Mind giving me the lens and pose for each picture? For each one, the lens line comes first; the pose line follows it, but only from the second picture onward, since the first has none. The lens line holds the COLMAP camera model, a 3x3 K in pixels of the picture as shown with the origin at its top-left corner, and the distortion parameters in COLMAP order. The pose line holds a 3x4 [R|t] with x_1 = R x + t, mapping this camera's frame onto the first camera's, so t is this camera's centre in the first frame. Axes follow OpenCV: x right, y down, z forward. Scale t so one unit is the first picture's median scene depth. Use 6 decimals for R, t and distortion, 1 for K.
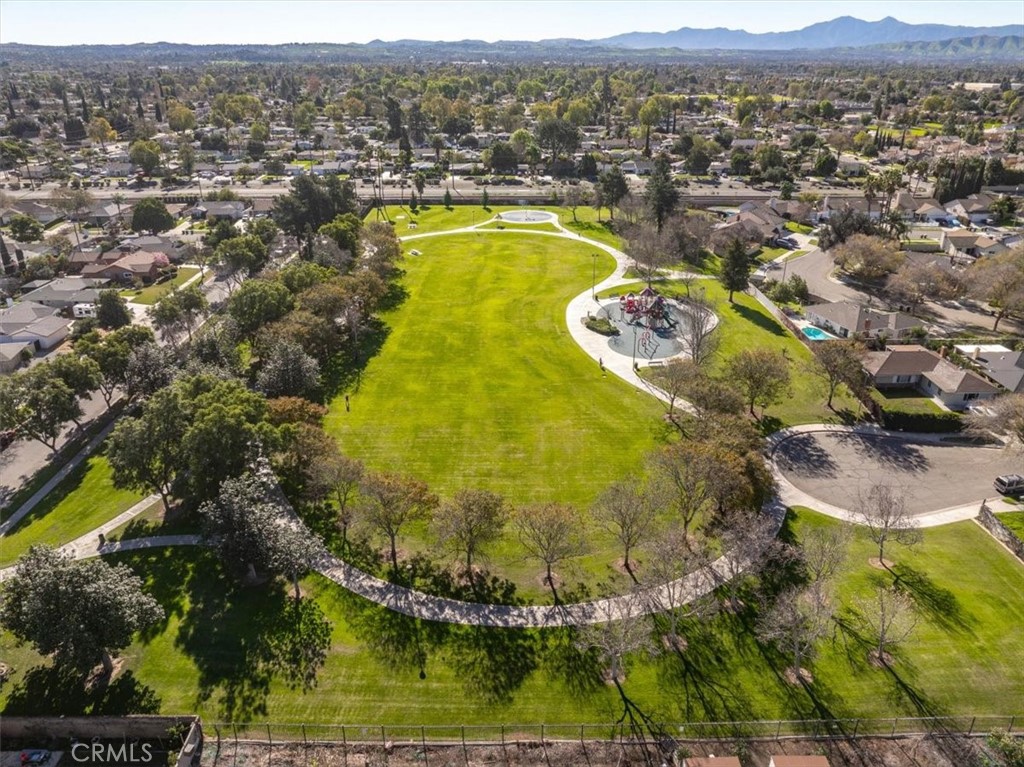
lens RADIAL K [[715.6, 0, 512.0], [0, 715.6, 383.5], [0, 0, 1]] dist [-0.033585, 0.001750]
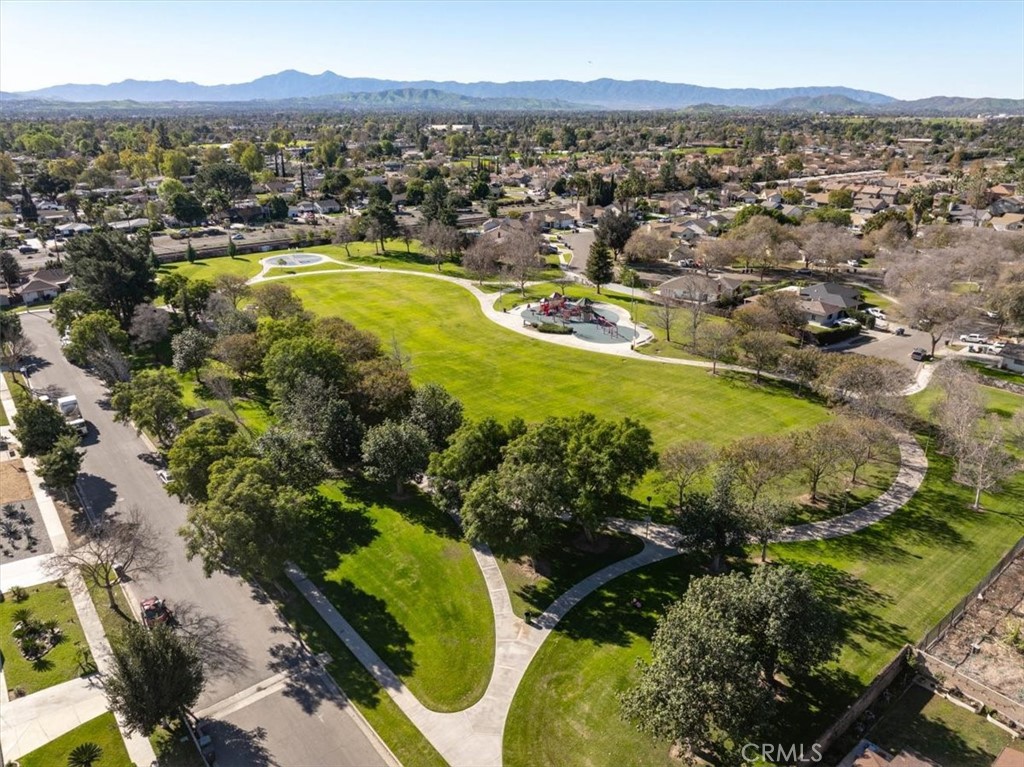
lens RADIAL K [[715.6, 0, 512.0], [0, 715.6, 383.5], [0, 0, 1]] dist [-0.033585, 0.001750]
pose [[0.774786, -0.224454, 0.591039, -1.181030], [0.260772, 0.965085, 0.024659, -0.084860], [-0.575937, 0.135021, 0.806266, 0.333433]]
